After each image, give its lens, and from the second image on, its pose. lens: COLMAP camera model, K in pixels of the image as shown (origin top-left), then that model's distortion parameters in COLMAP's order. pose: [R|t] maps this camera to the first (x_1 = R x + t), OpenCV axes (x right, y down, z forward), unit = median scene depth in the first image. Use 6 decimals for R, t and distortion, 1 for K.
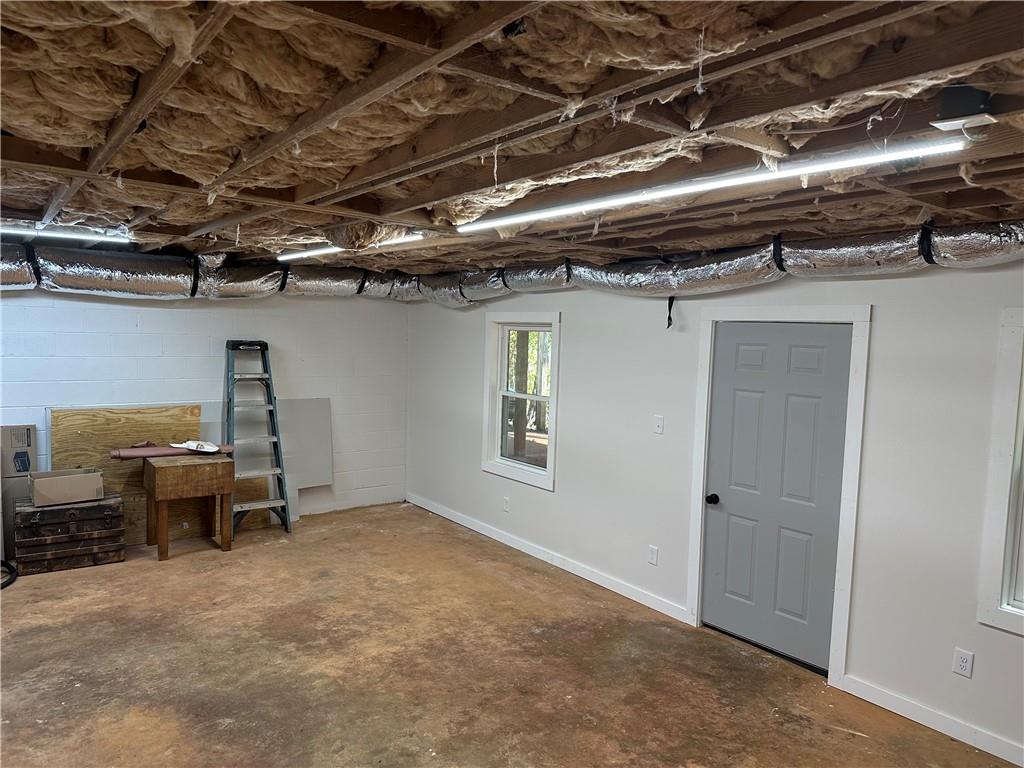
lens RADIAL K [[717.9, 0, 512.0], [0, 717.9, 384.0], [0, 0, 1]] dist [0.084928, -0.124968]
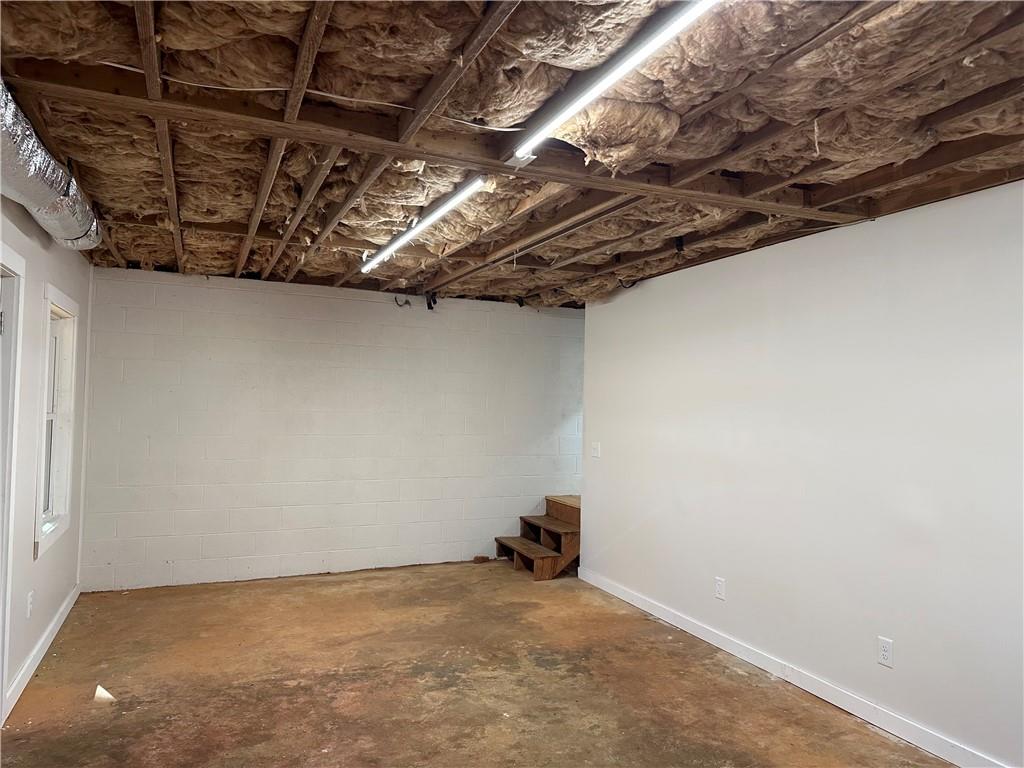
lens RADIAL K [[717.9, 0, 512.0], [0, 717.9, 384.0], [0, 0, 1]] dist [0.084928, -0.124968]
pose [[-0.970790, -0.048121, 0.235056, -0.317939], [-0.035980, 0.997801, 0.055671, -0.032247], [-0.237218, 0.045588, -0.970386, 1.856378]]
